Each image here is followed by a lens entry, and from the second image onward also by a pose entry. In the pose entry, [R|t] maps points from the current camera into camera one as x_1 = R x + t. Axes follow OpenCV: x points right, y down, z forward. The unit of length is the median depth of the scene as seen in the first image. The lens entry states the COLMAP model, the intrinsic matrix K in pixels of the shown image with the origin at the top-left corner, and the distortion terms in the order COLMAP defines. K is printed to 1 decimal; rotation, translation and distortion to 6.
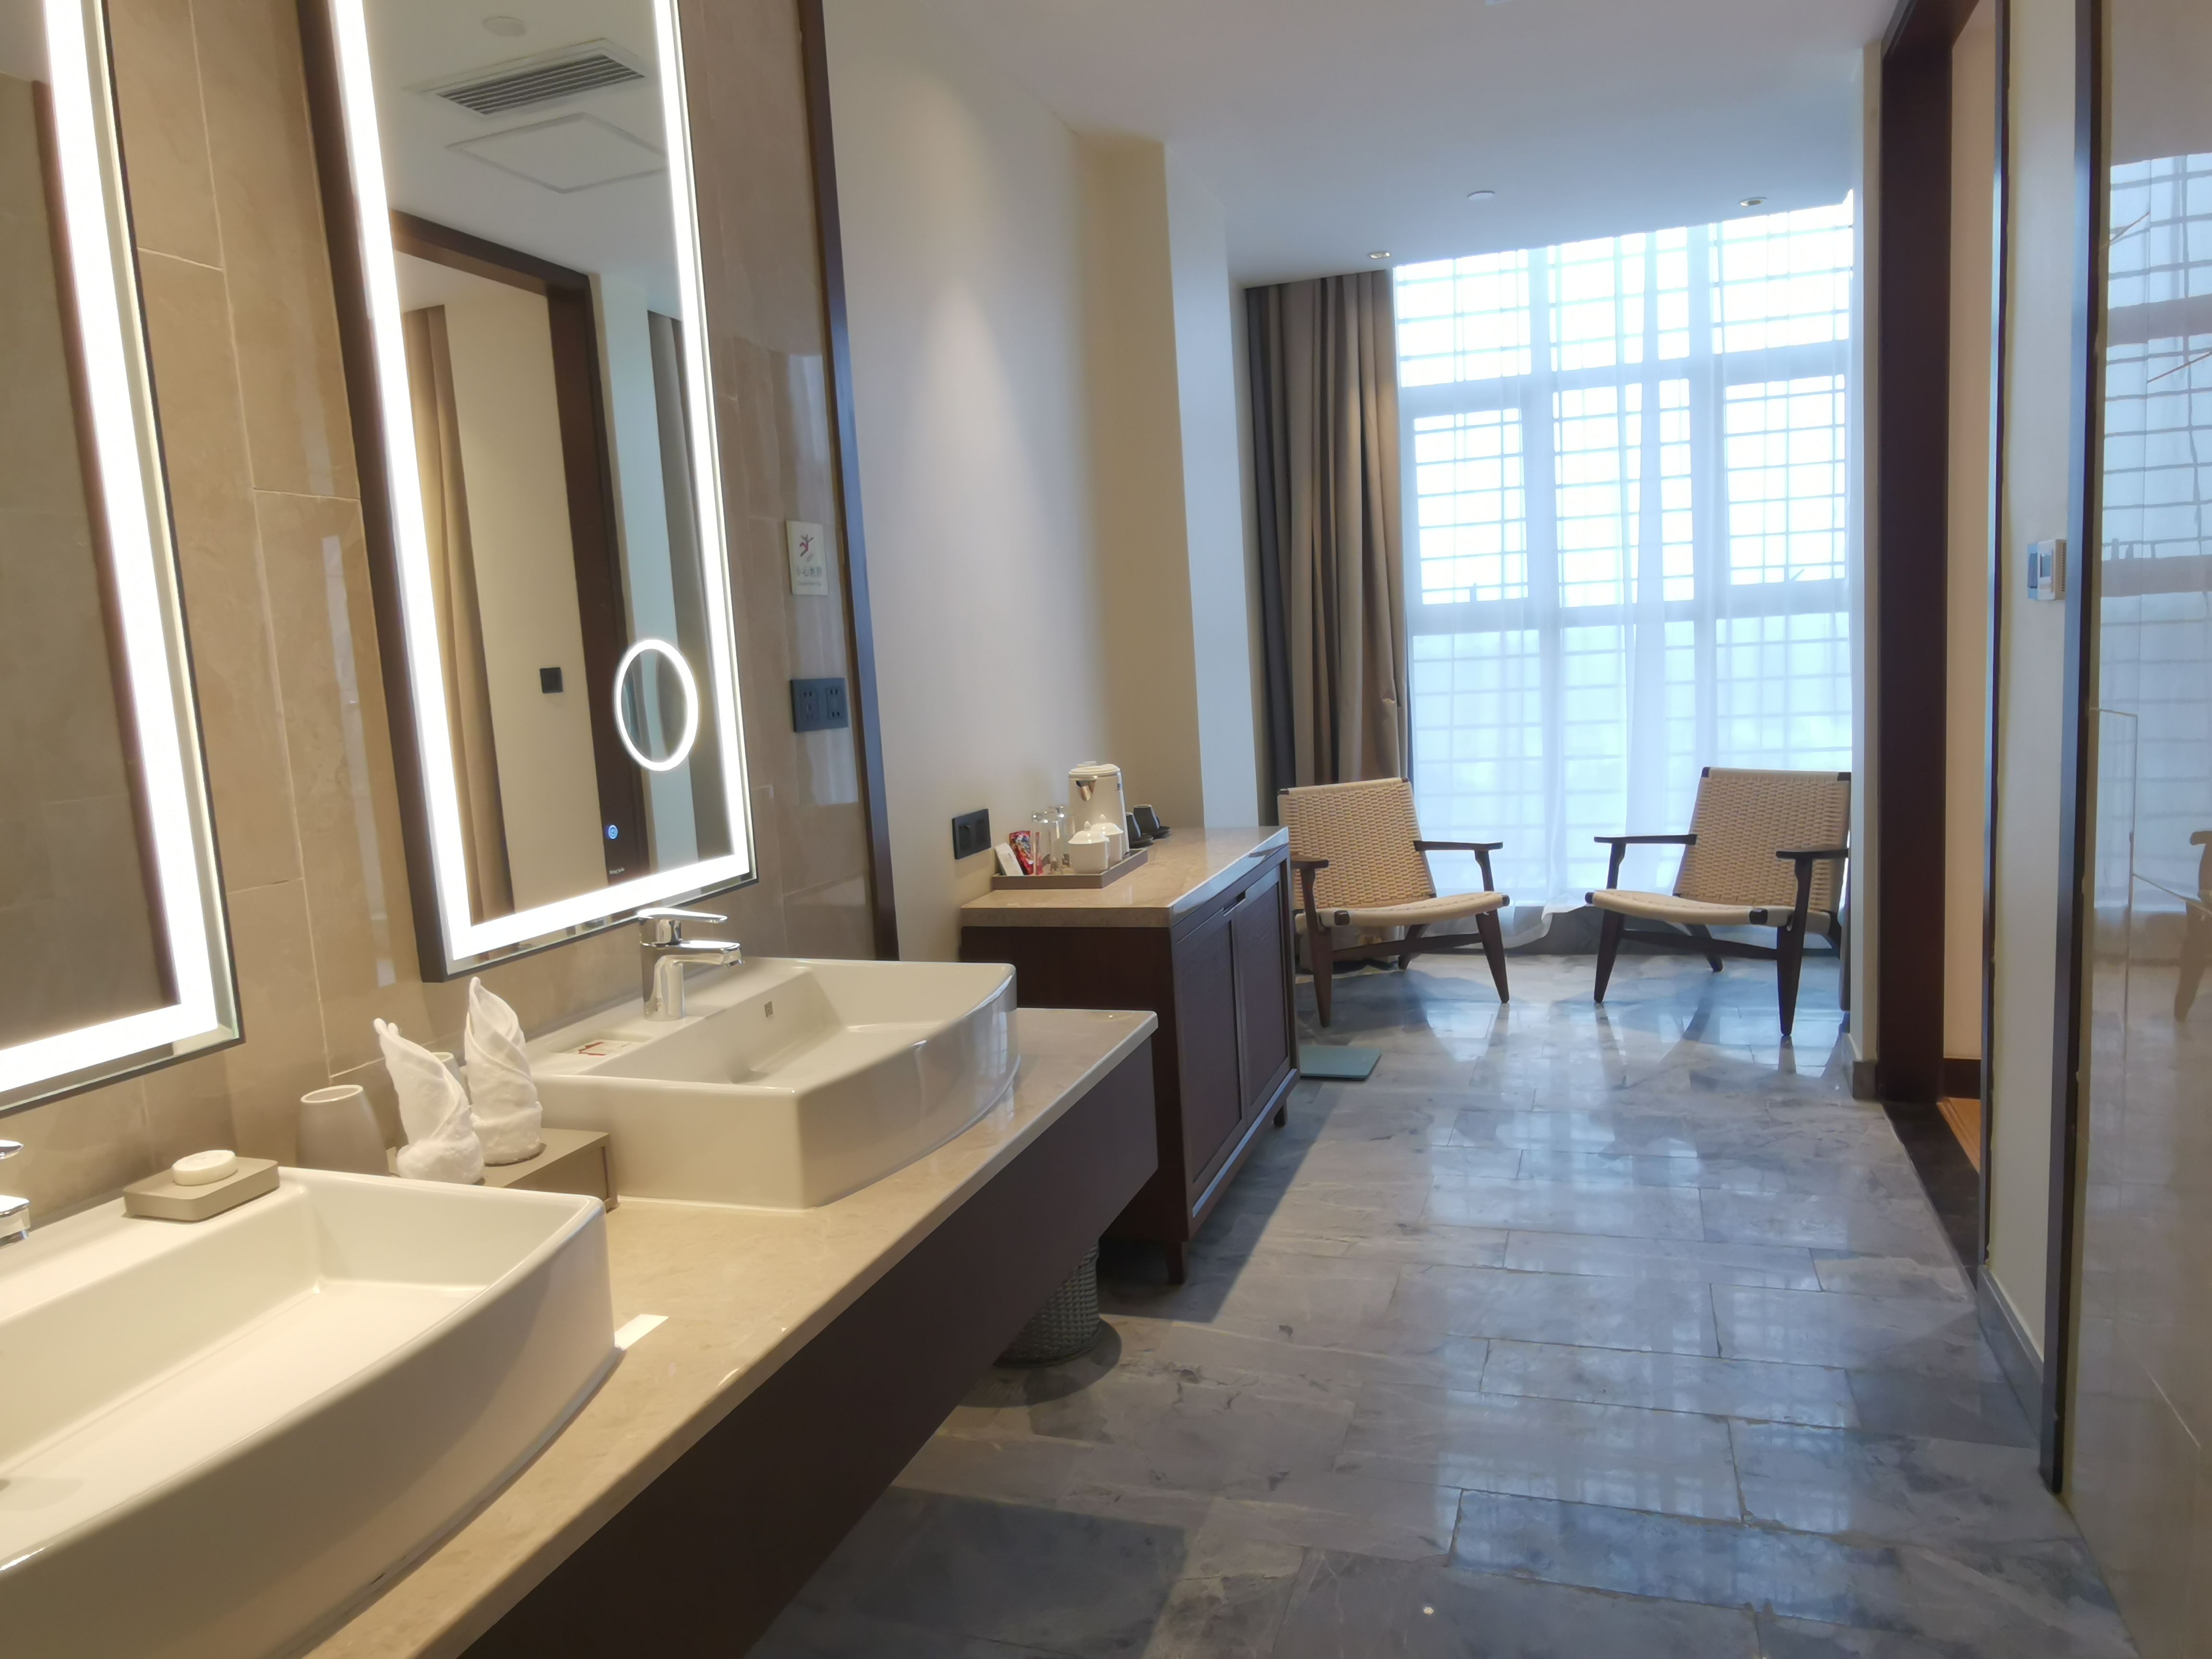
lens RADIAL K [[1508.4, 0, 1106.0], [0, 1508.4, 829.5], [0, 0, 1]] dist [-0.006444, -0.001207]
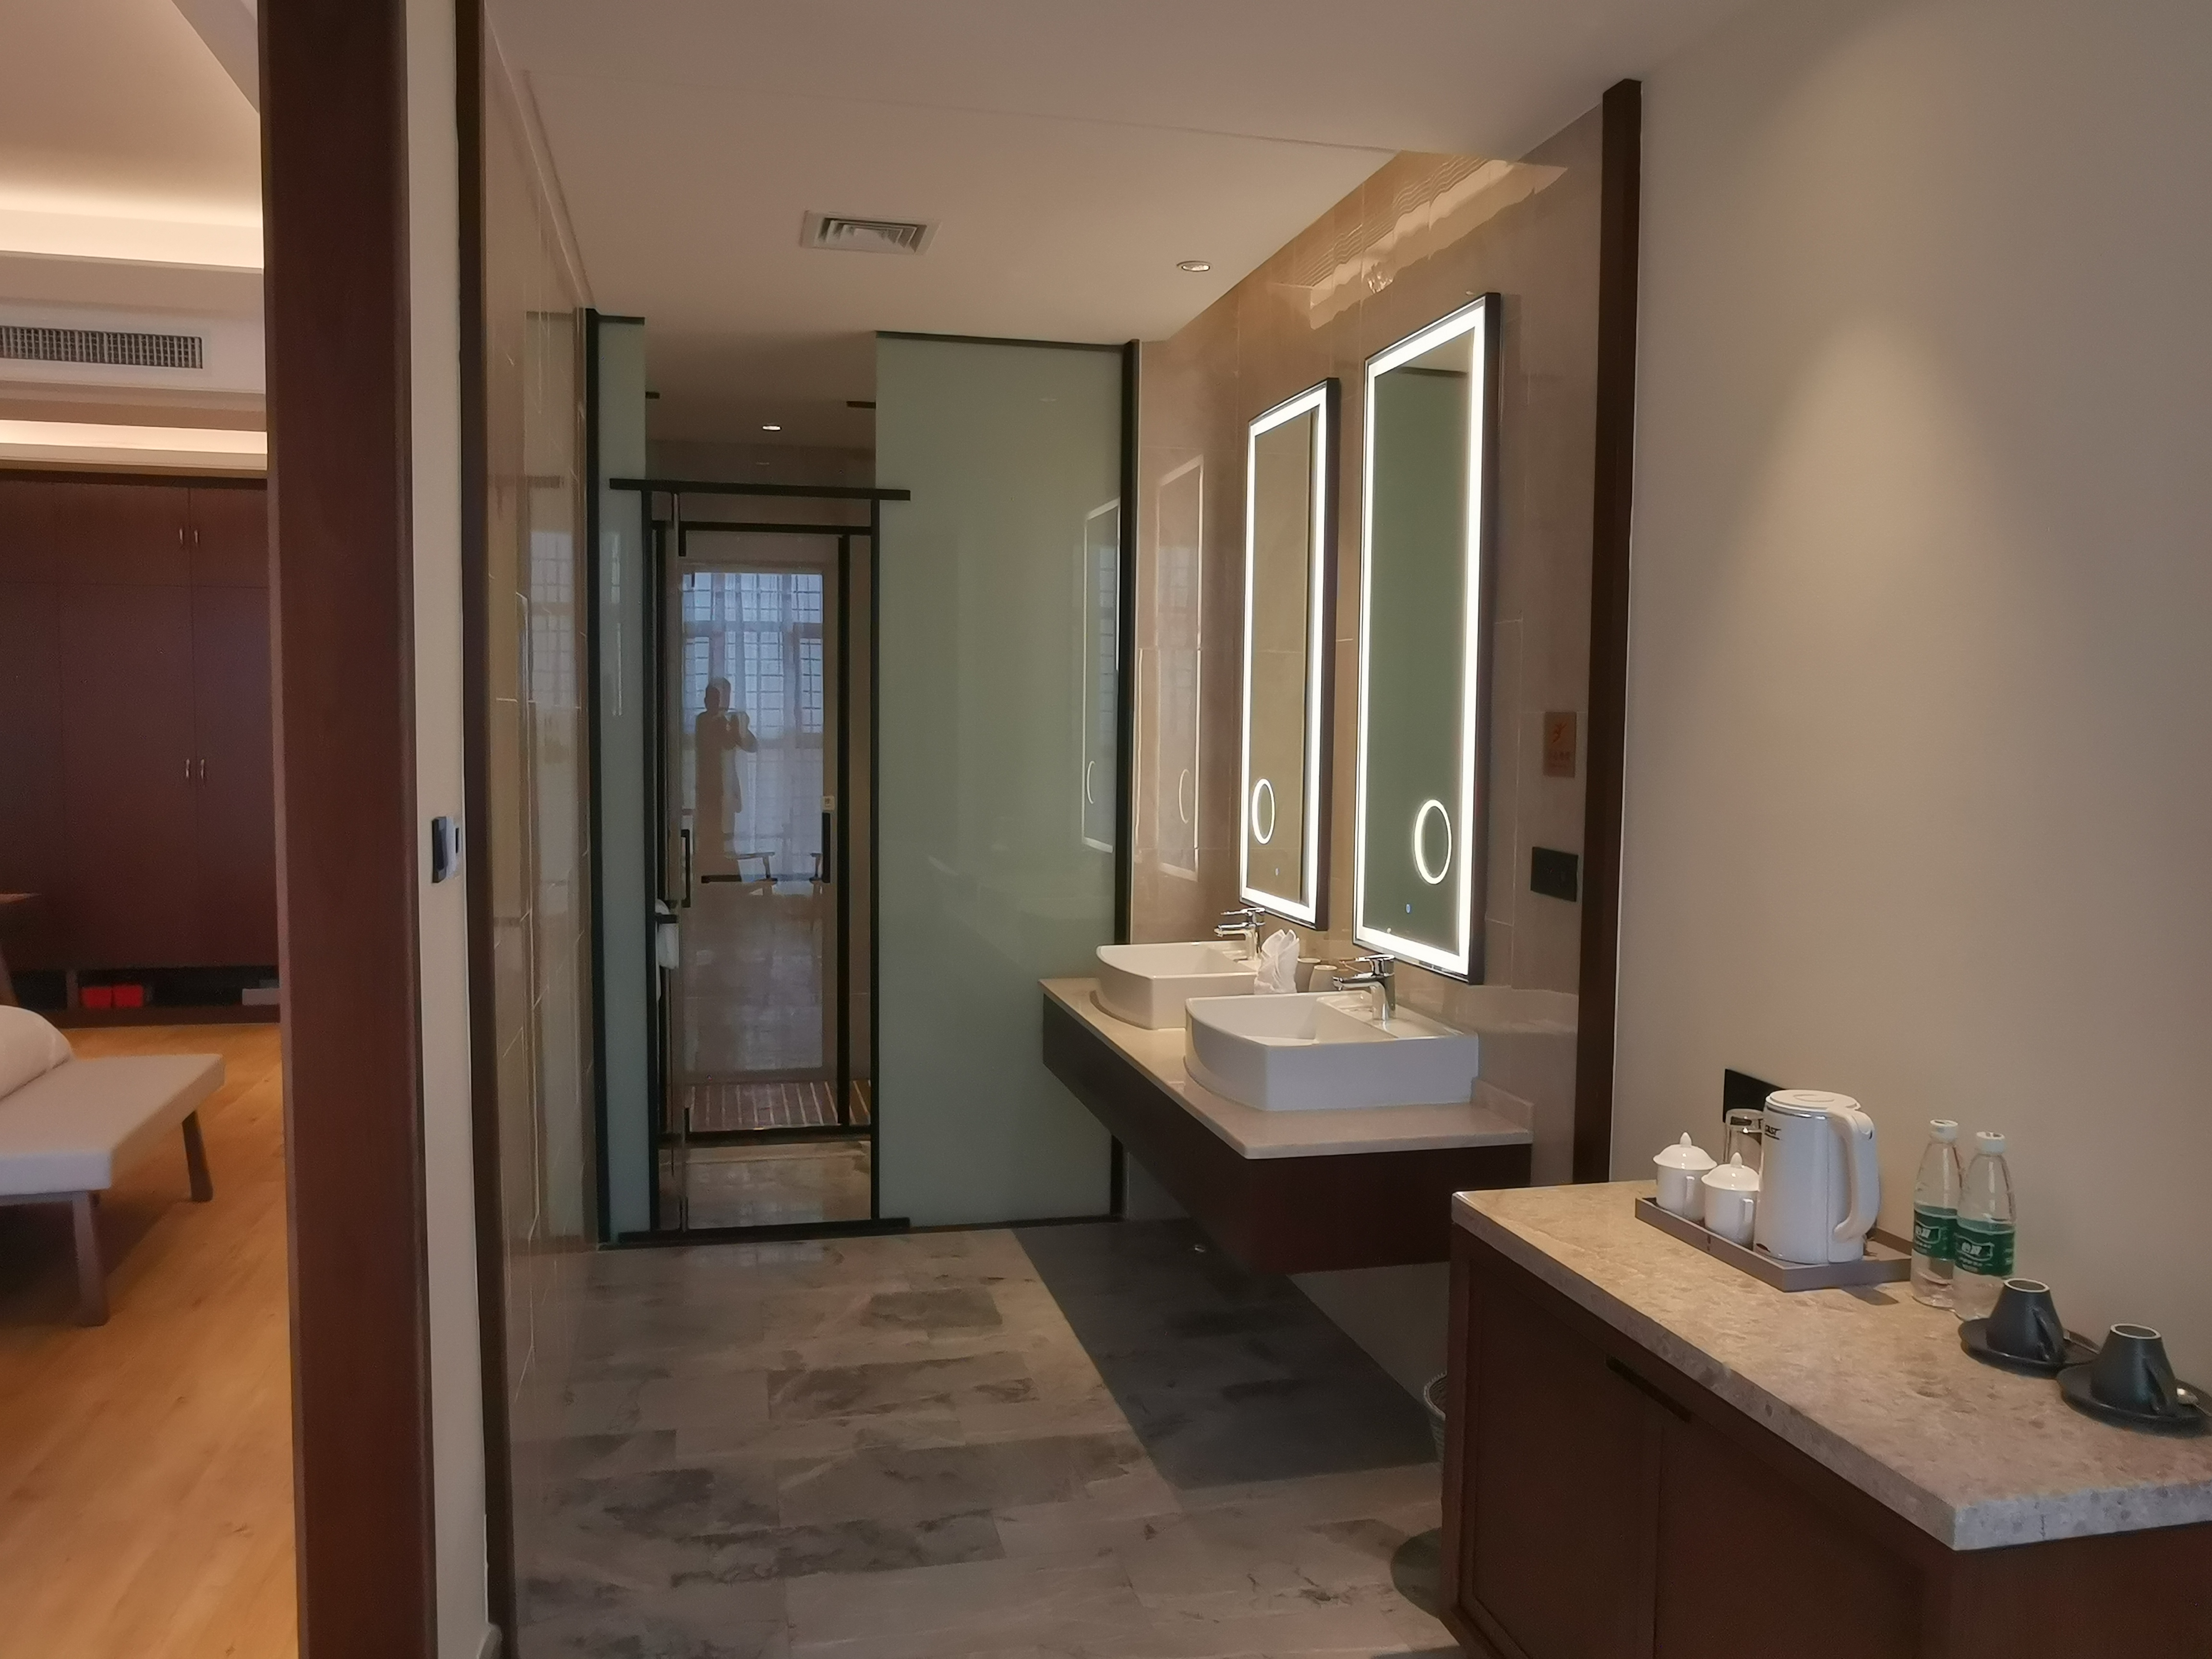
lens RADIAL K [[1675.0, 0, 1106.0], [0, 1675.0, 829.5], [0, 0, 1]] dist [-0.003015, 0.007577]
pose [[-0.847358, 0.094045, -0.522627, 0.715056], [-0.012881, 0.980262, 0.197281, -0.345573], [0.530865, 0.173900, -0.829422, 1.805470]]
